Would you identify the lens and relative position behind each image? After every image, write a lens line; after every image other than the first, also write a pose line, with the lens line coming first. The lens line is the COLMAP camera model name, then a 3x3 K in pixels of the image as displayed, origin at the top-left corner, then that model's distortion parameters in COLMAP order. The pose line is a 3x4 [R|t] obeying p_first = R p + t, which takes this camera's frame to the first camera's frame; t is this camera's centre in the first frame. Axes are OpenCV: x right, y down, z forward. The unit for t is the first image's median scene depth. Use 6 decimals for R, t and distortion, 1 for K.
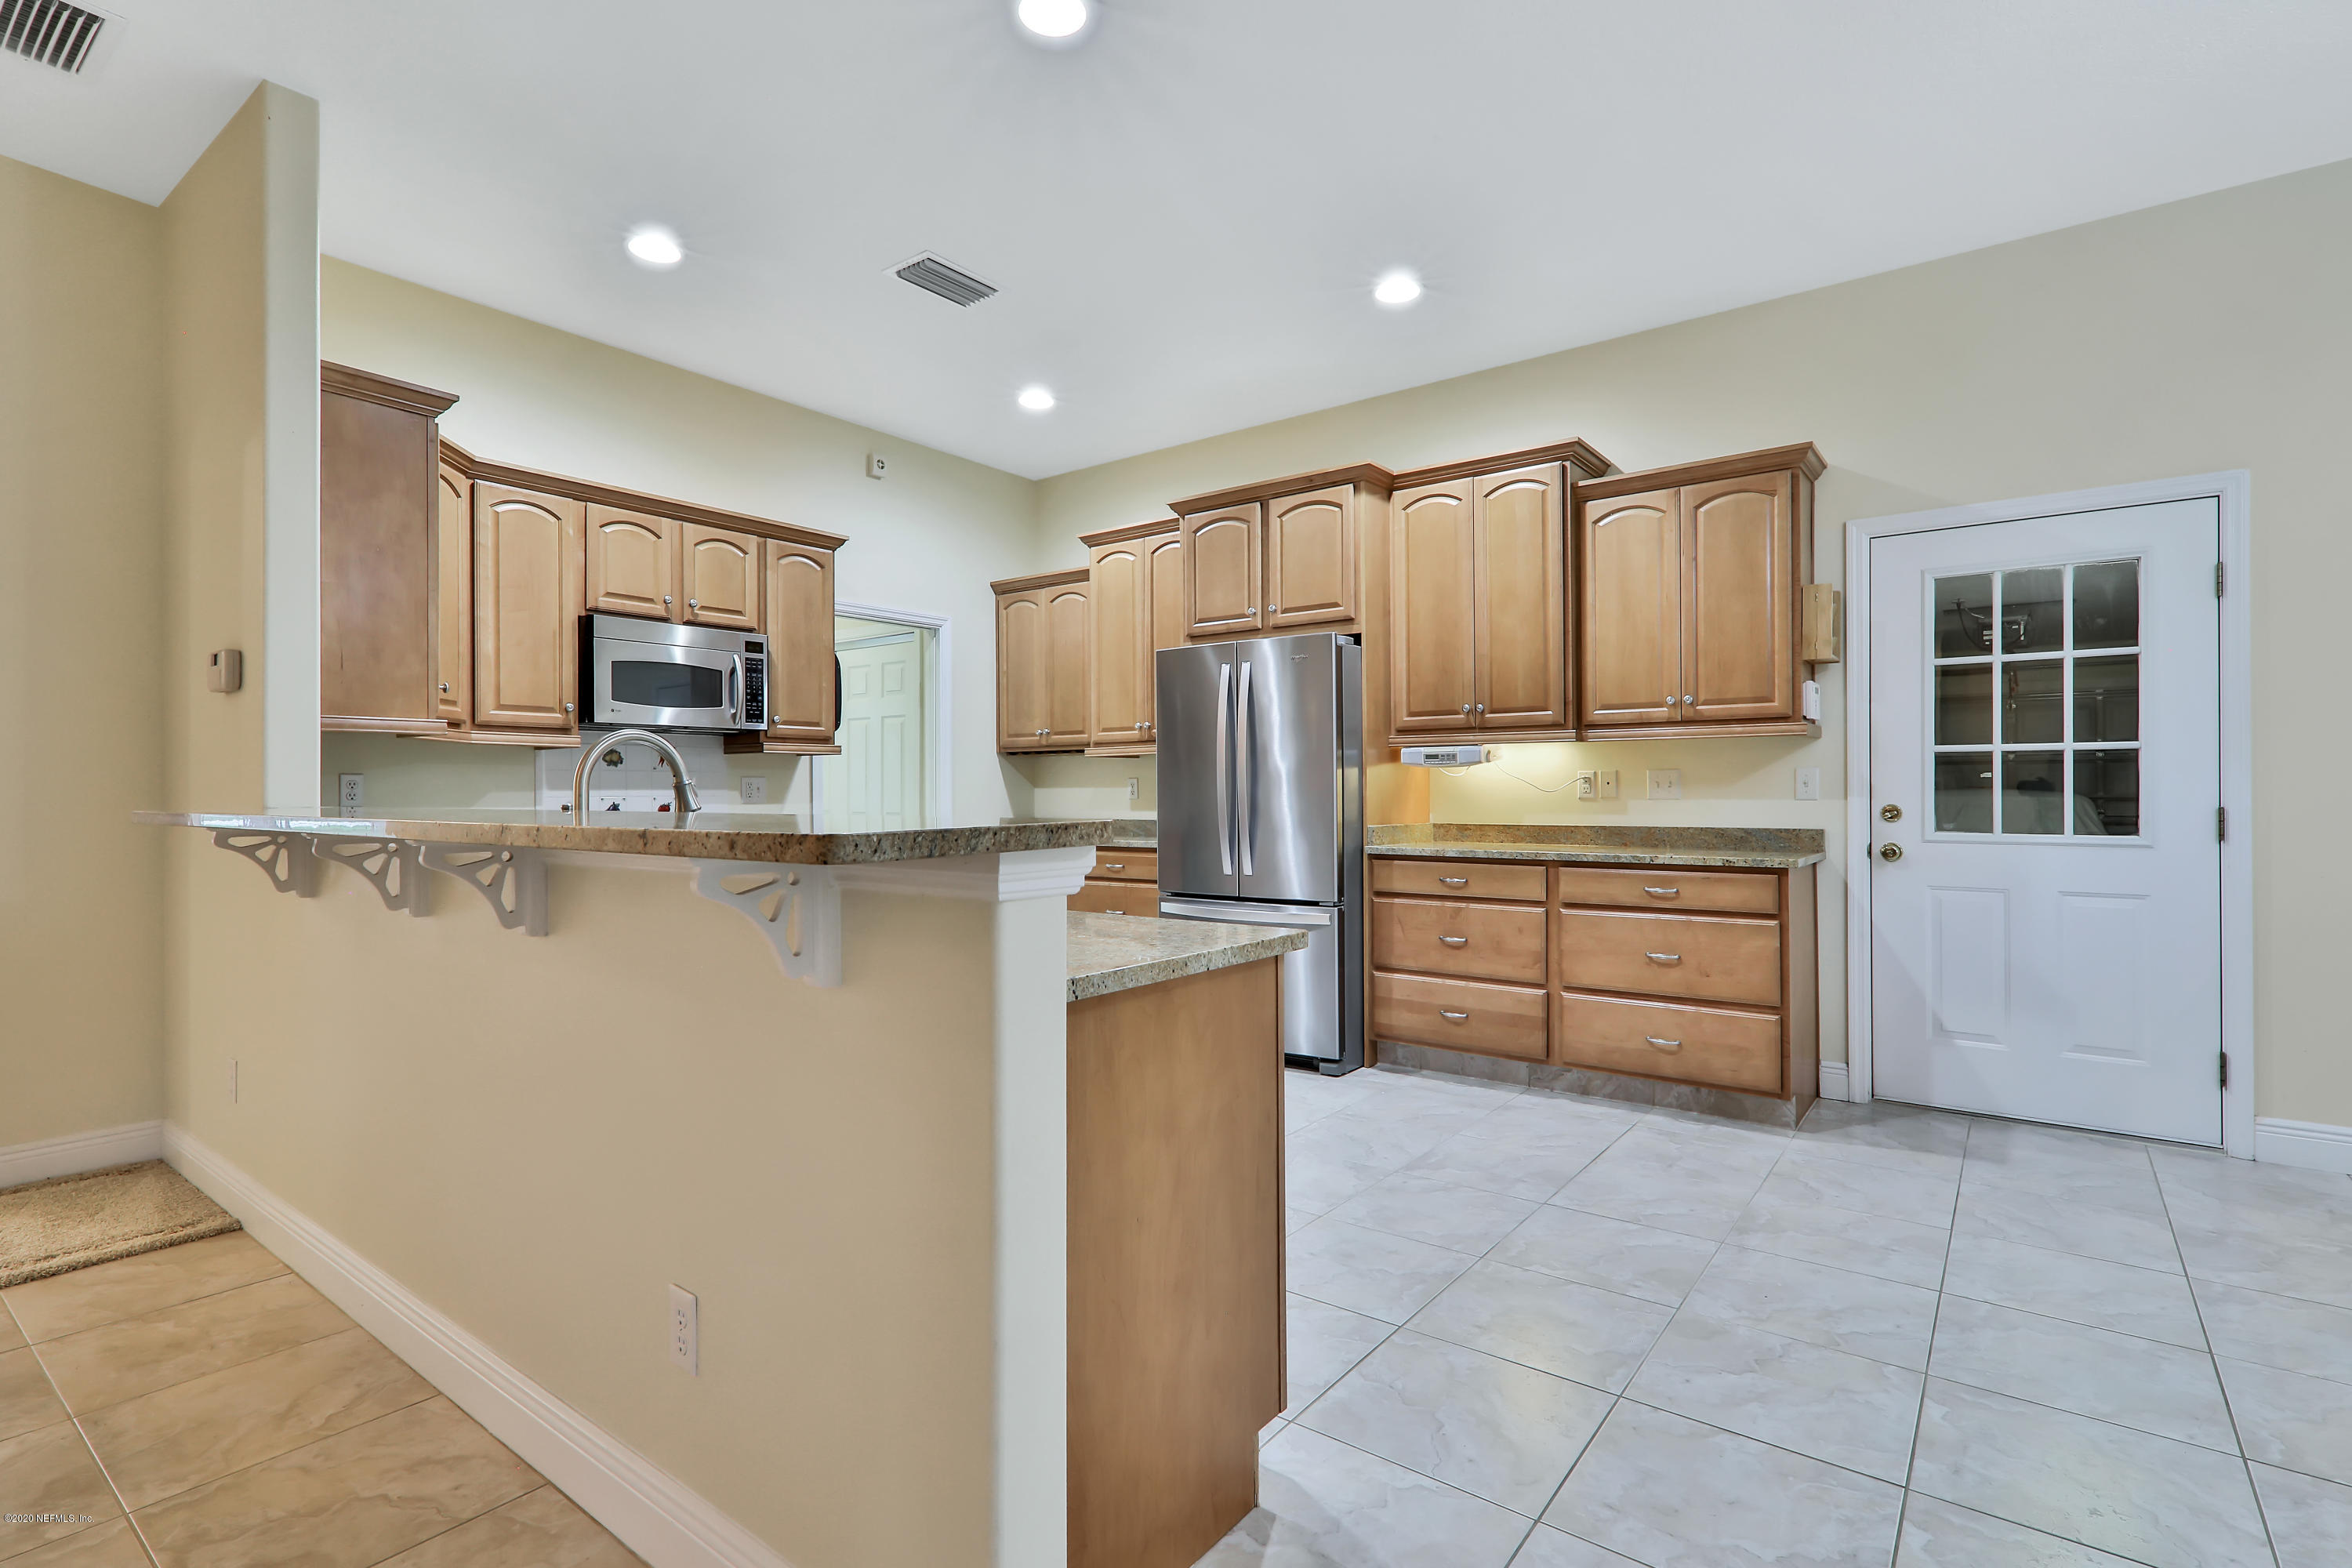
lens RADIAL K [[1122.5, 0, 1161.4], [0, 1122.5, 787.0], [0, 0, 1]] dist [-0.000817, 0.000039]
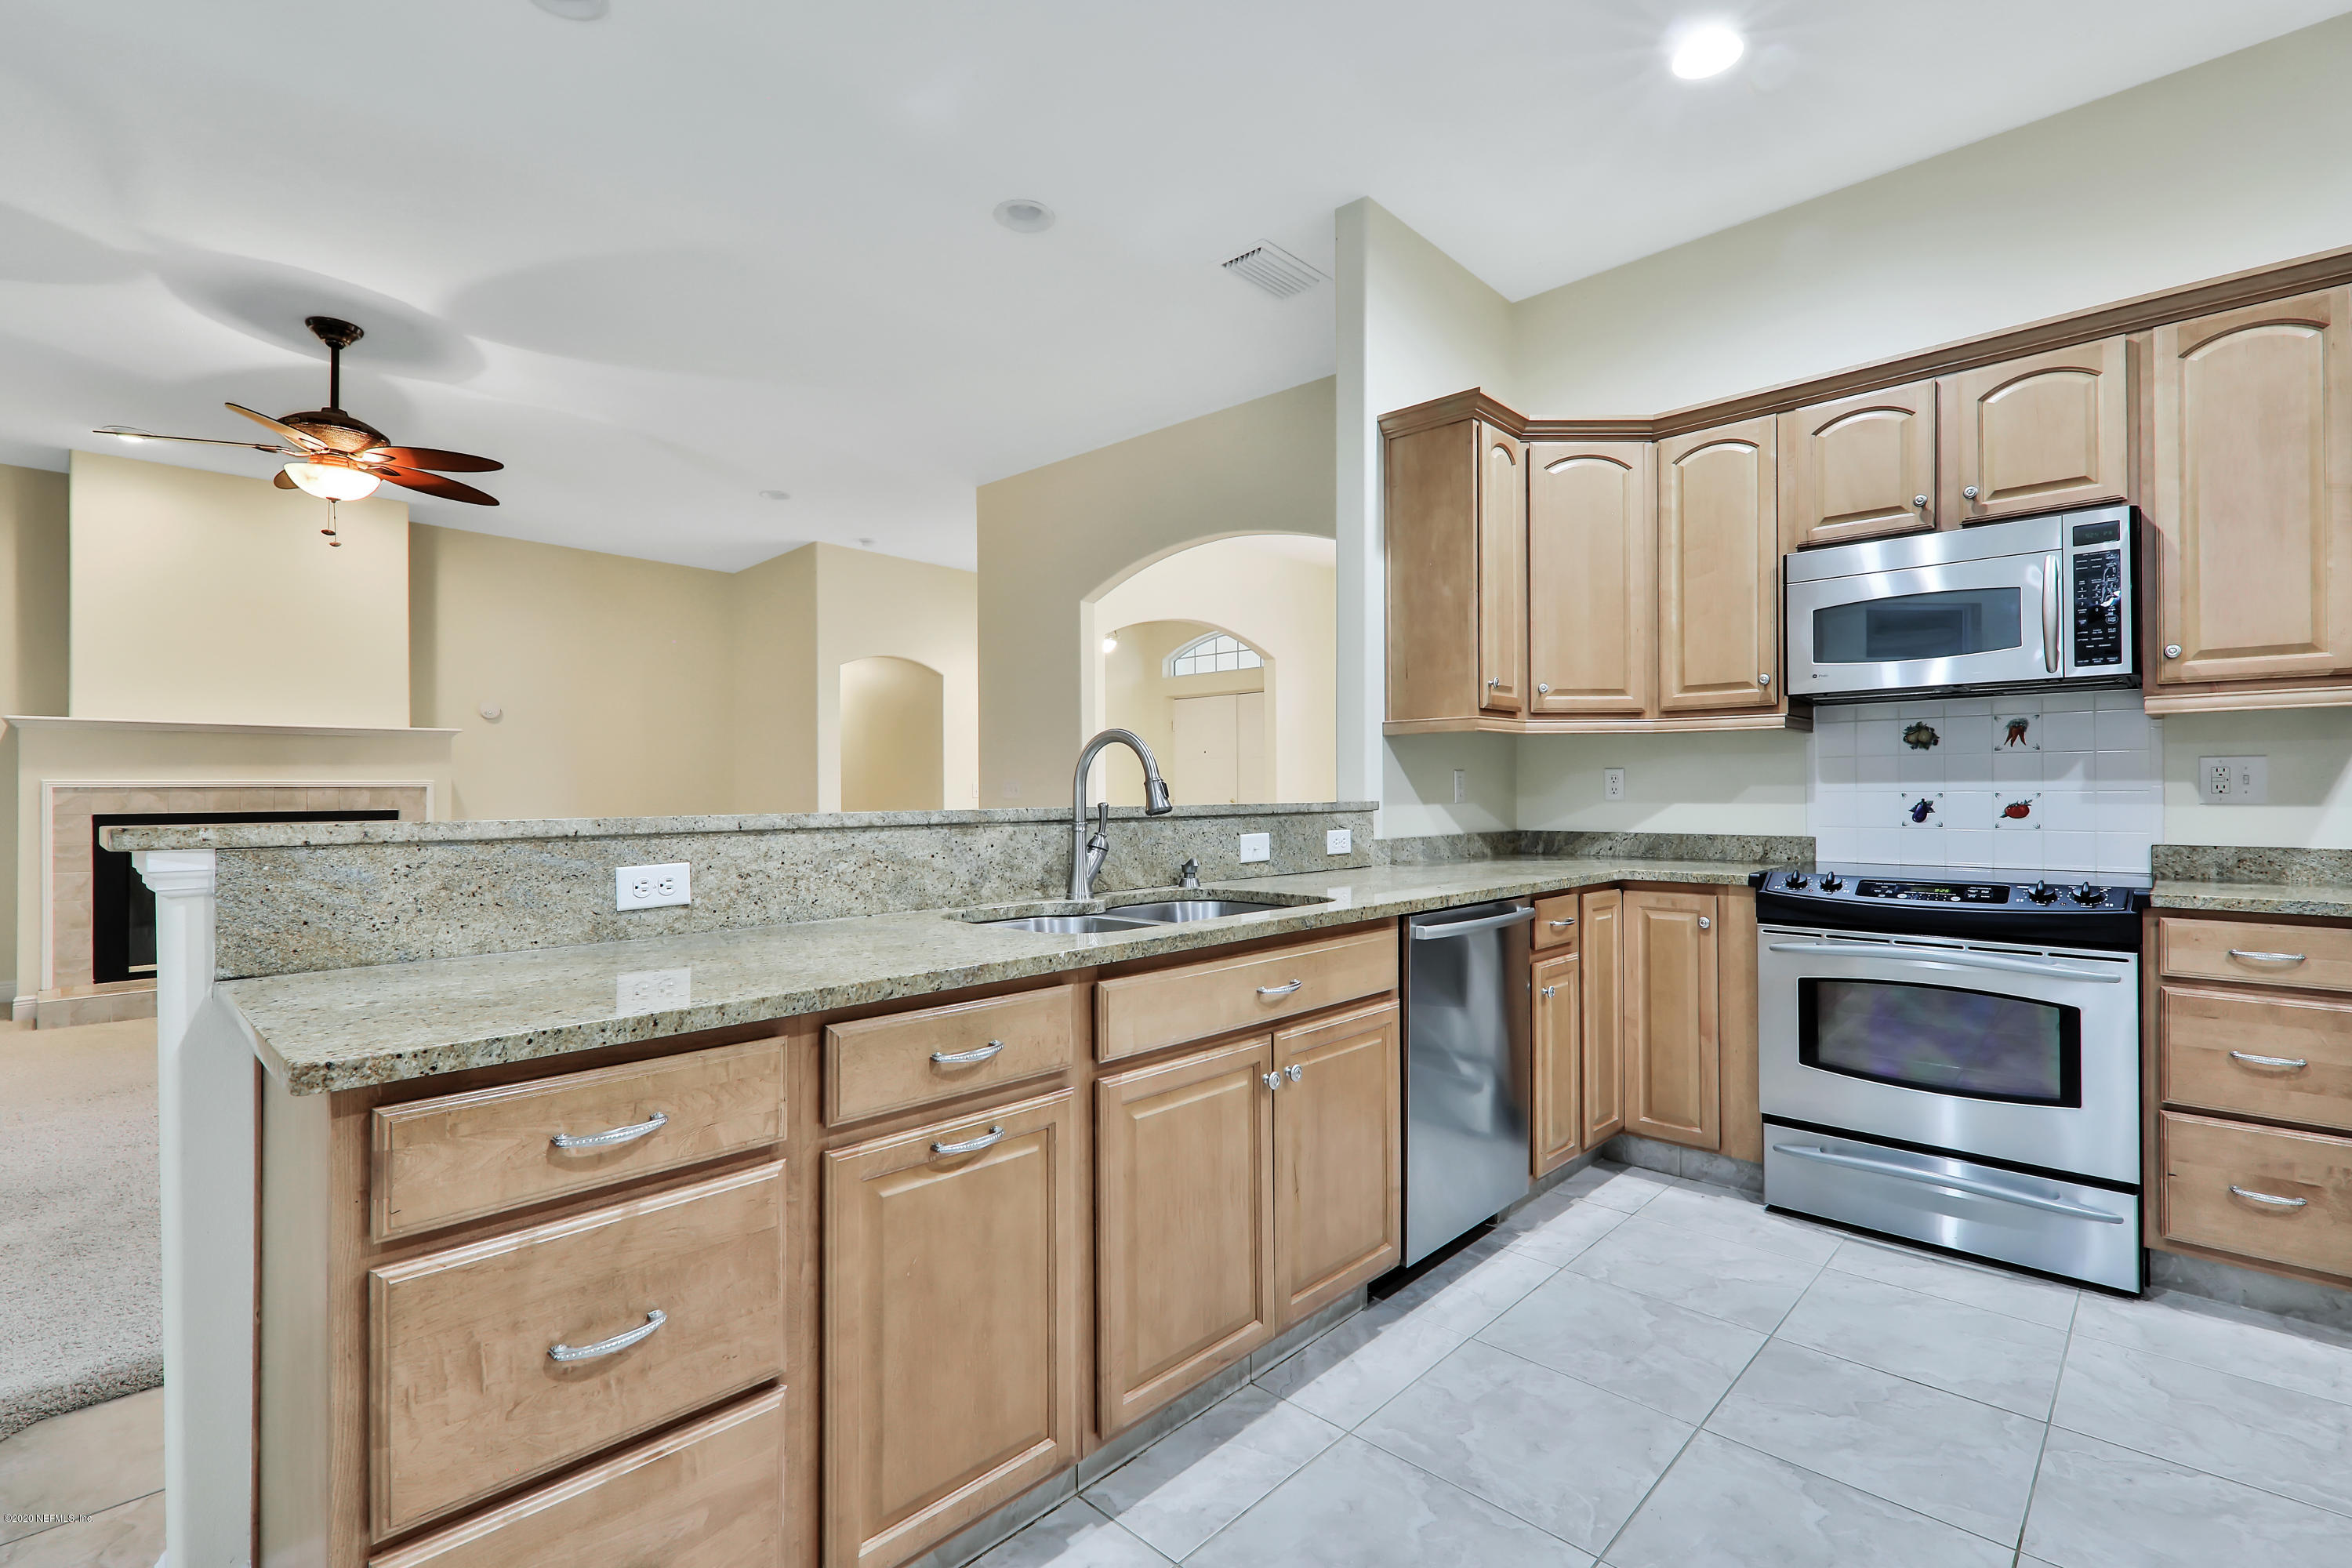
lens RADIAL K [[1059.0, 0, 1169.7], [0, 1059.0, 786.3], [0, 0, 1]] dist [0.001595, 0.000022]
pose [[-0.107735, 0.001273, -0.994179, 0.243140], [0.009957, 0.999950, 0.000202, 0.000647], [0.994130, -0.009877, -0.107742, 0.615602]]
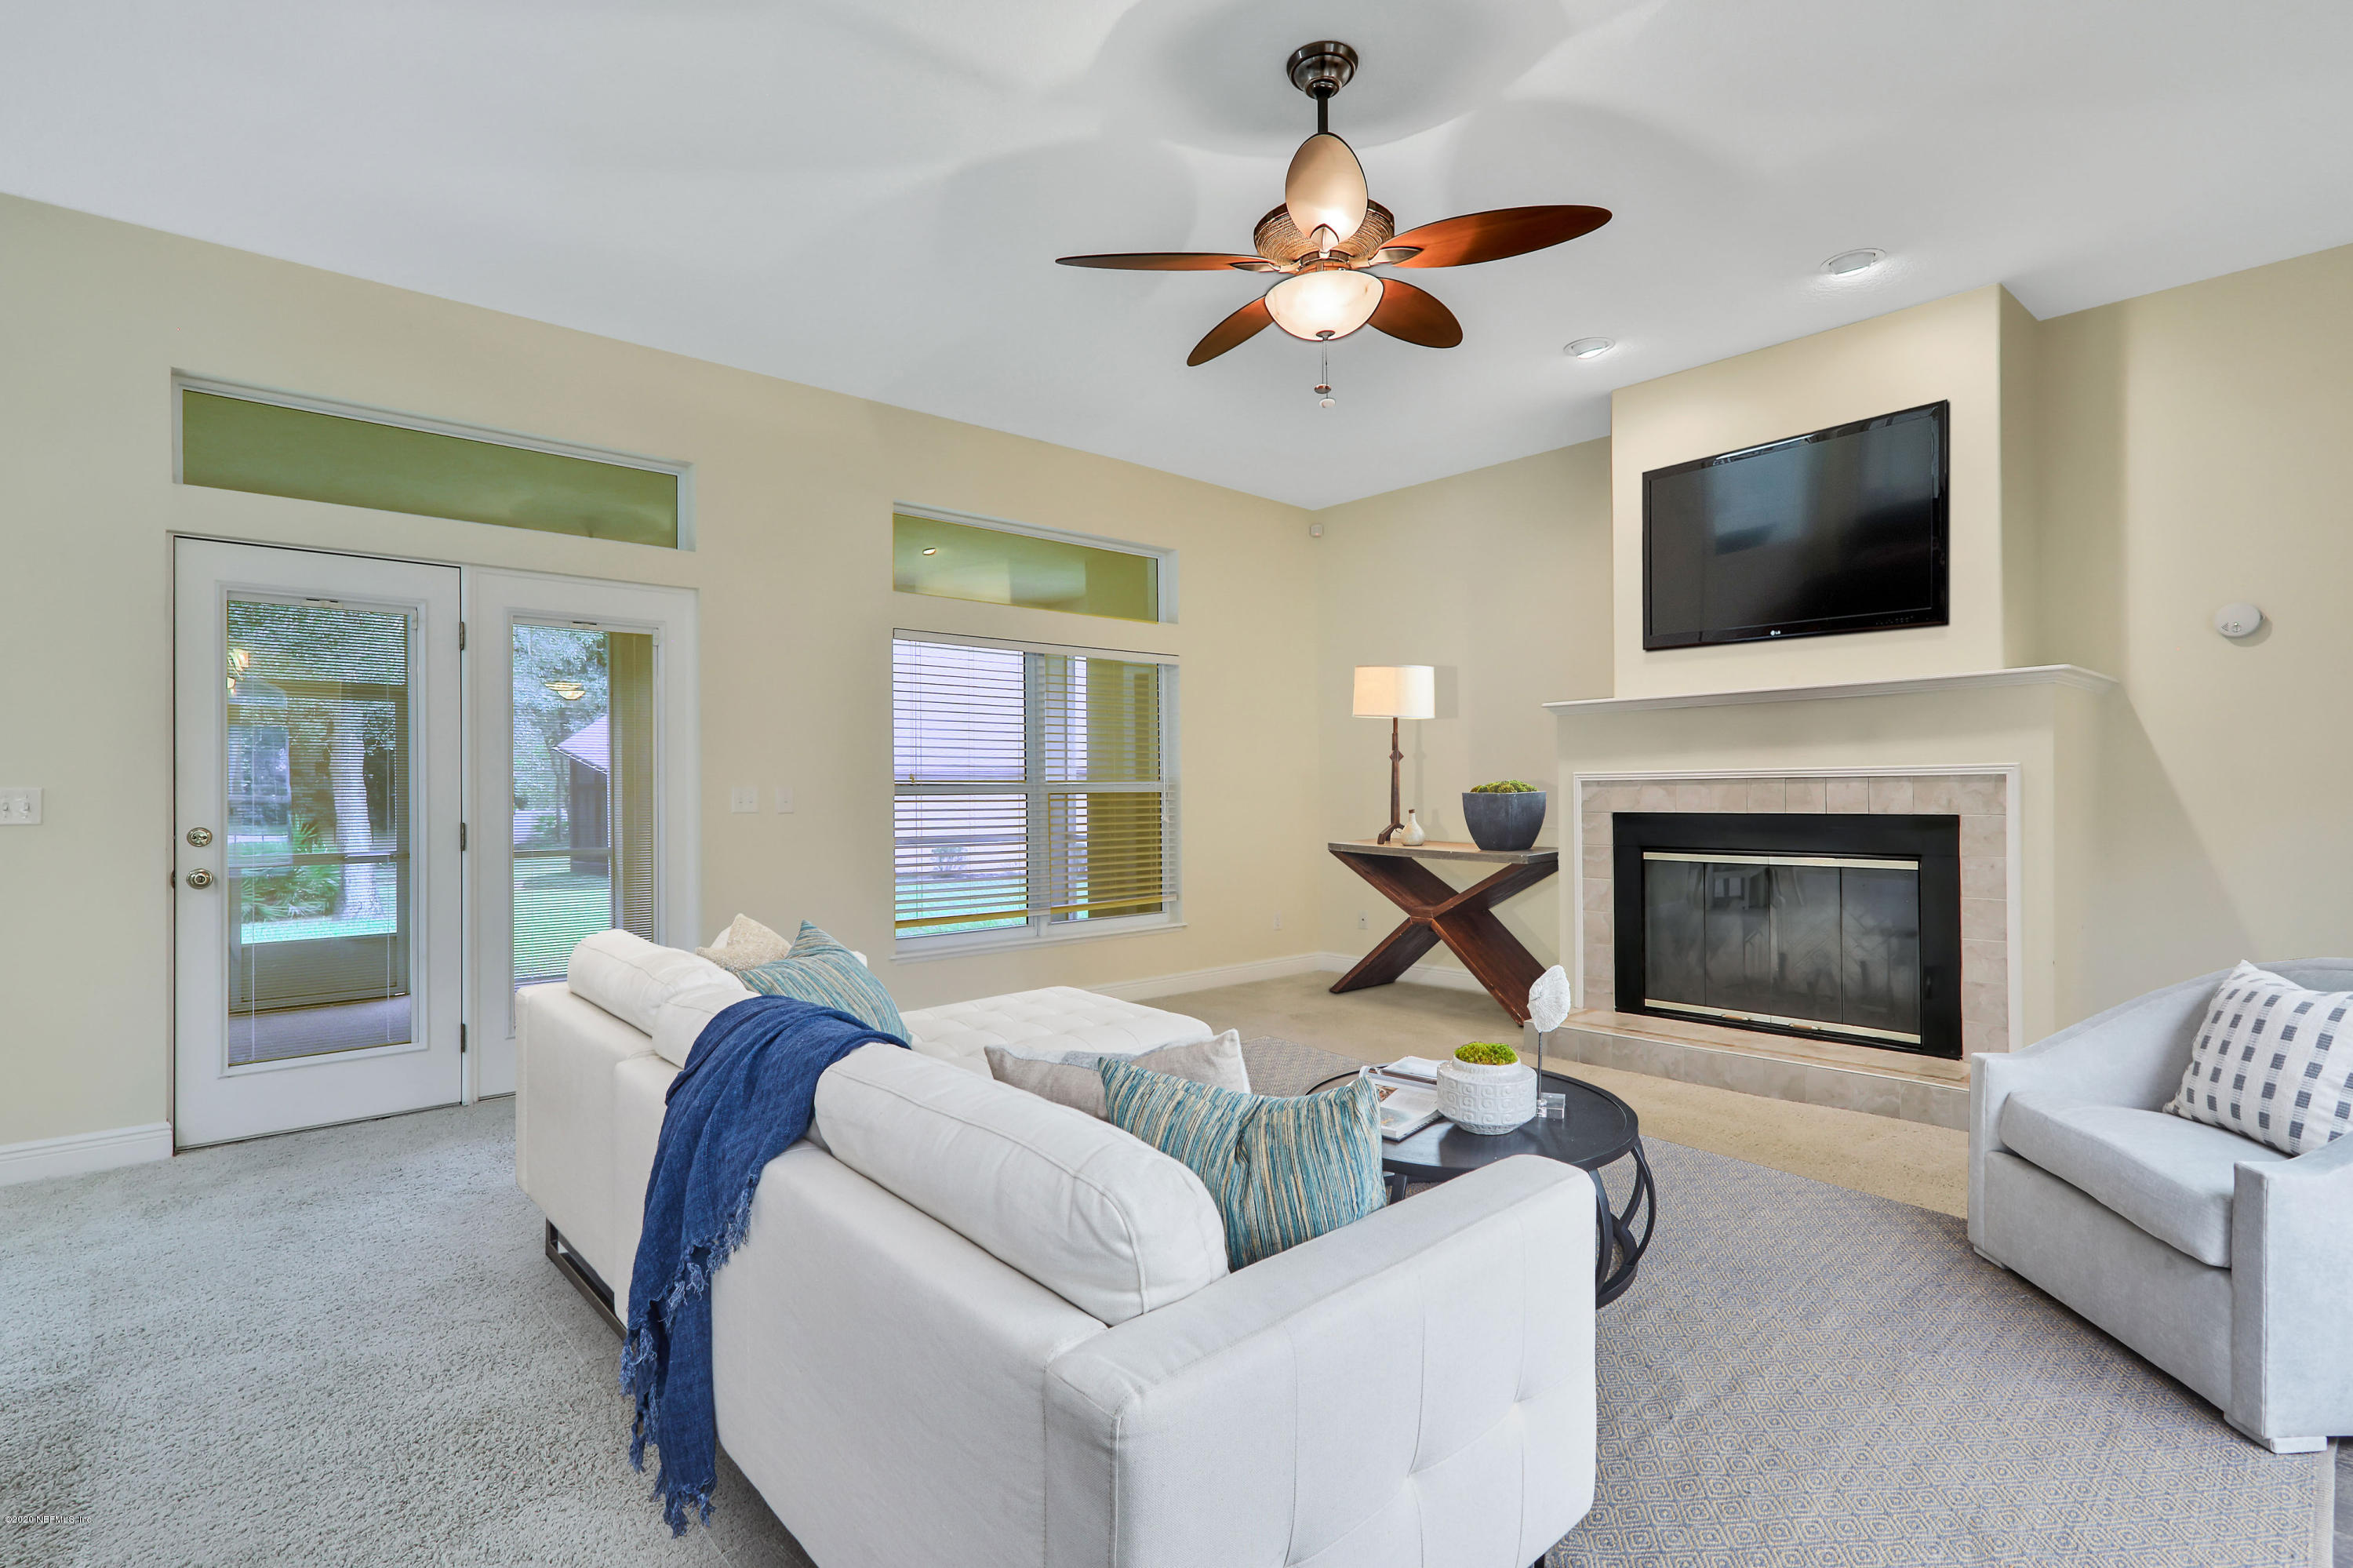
lens RADIAL K [[1173.9, 0, 1121.1], [0, 1173.9, 790.6], [0, 0, 1]] dist [0.000970, 0.000211]
pose [[-0.983180, 0.016477, 0.181893, -0.613096], [0.014692, 0.999830, -0.011153, 0.006263], [-0.182045, -0.008293, -0.983255, 0.456749]]
